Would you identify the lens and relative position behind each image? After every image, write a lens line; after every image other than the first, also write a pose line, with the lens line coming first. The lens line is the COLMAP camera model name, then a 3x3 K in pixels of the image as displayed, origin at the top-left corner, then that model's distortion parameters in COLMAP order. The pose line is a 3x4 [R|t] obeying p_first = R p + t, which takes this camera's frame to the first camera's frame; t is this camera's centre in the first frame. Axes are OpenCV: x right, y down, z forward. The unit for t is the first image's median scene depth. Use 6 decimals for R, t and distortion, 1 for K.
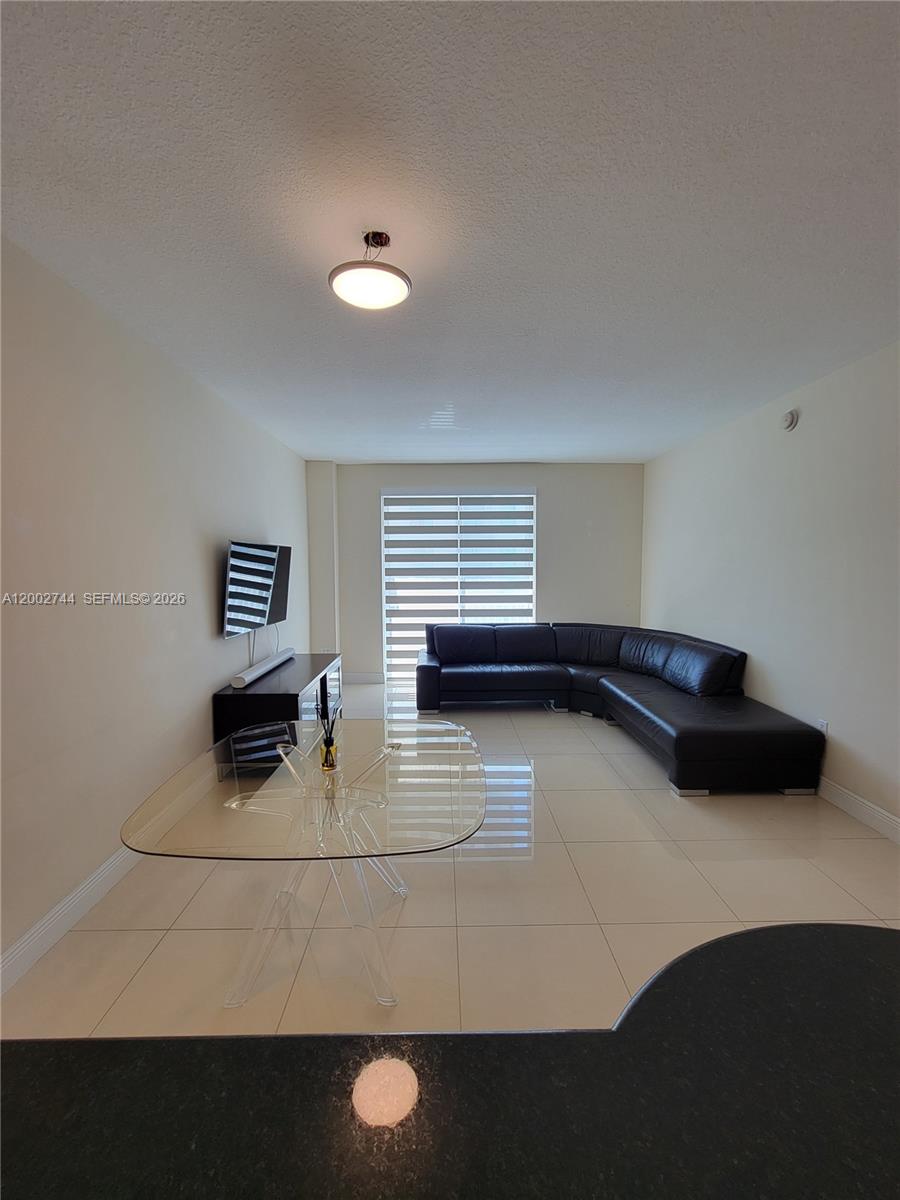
lens RADIAL K [[492.2, 0, 450.0], [0, 492.2, 600.0], [0, 0, 1]] dist [-0.001680, -0.000251]
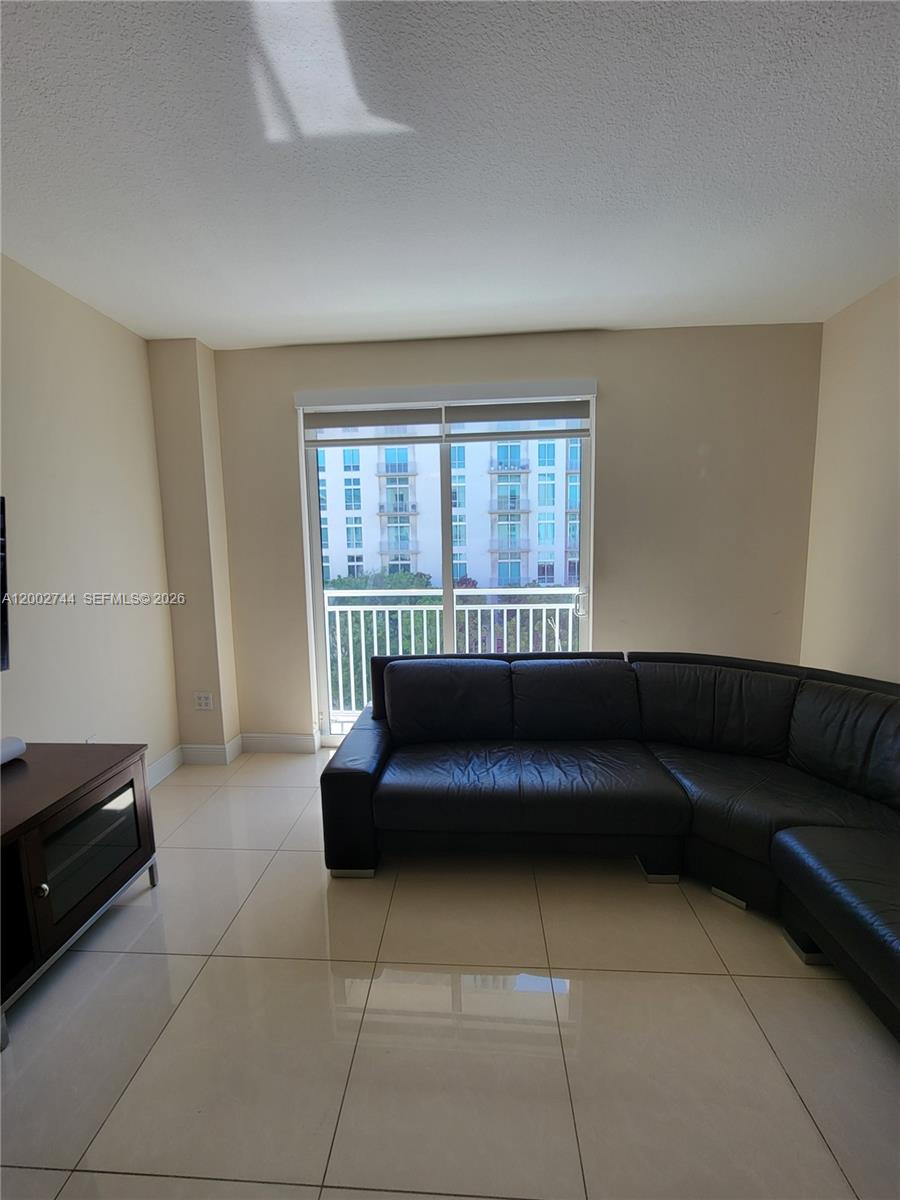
lens RADIAL K [[492.2, 0, 450.0], [0, 492.2, 600.0], [0, 0, 1]] dist [-0.001680, -0.000251]
pose [[0.997332, -0.003295, -0.072925, 0.067877], [0.006576, 0.998974, 0.044808, -0.031358], [0.072702, -0.045168, 0.996330, 0.519346]]
